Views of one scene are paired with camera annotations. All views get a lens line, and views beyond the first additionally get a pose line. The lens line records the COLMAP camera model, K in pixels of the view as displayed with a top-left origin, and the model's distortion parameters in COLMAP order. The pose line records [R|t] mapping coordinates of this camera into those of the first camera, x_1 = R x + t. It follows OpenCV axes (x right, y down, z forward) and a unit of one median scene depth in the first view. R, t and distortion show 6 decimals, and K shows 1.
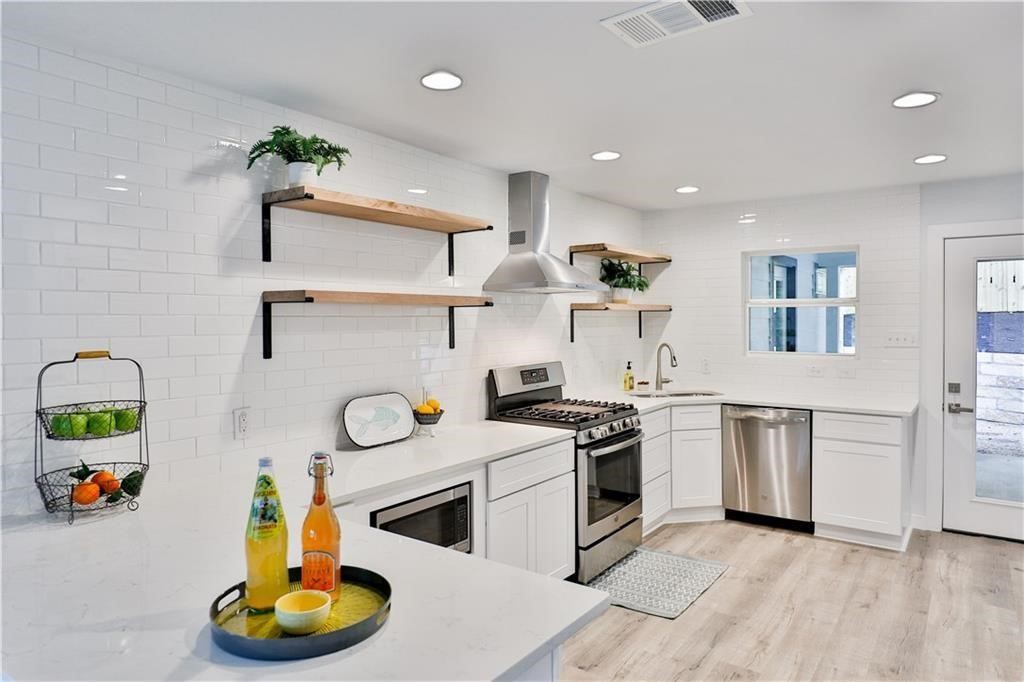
lens RADIAL K [[640.8, 0, 512.0], [0, 640.8, 341.0], [0, 0, 1]] dist [-0.015358, 0.003281]
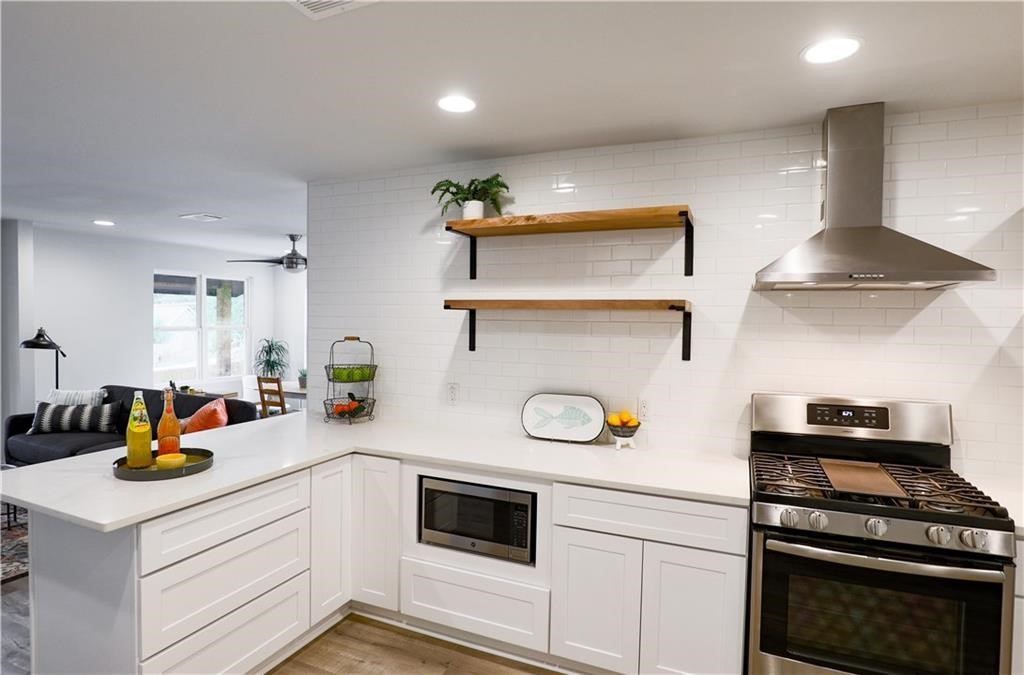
lens RADIAL K [[540.3, 0, 512.0], [0, 540.3, 337.5], [0, 0, 1]] dist [-0.001971, -0.000177]
pose [[0.231119, 0.036329, -0.972247, 0.575269], [-0.050266, 0.998414, 0.025357, -0.026094], [0.971626, 0.043011, 0.232579, 0.625439]]
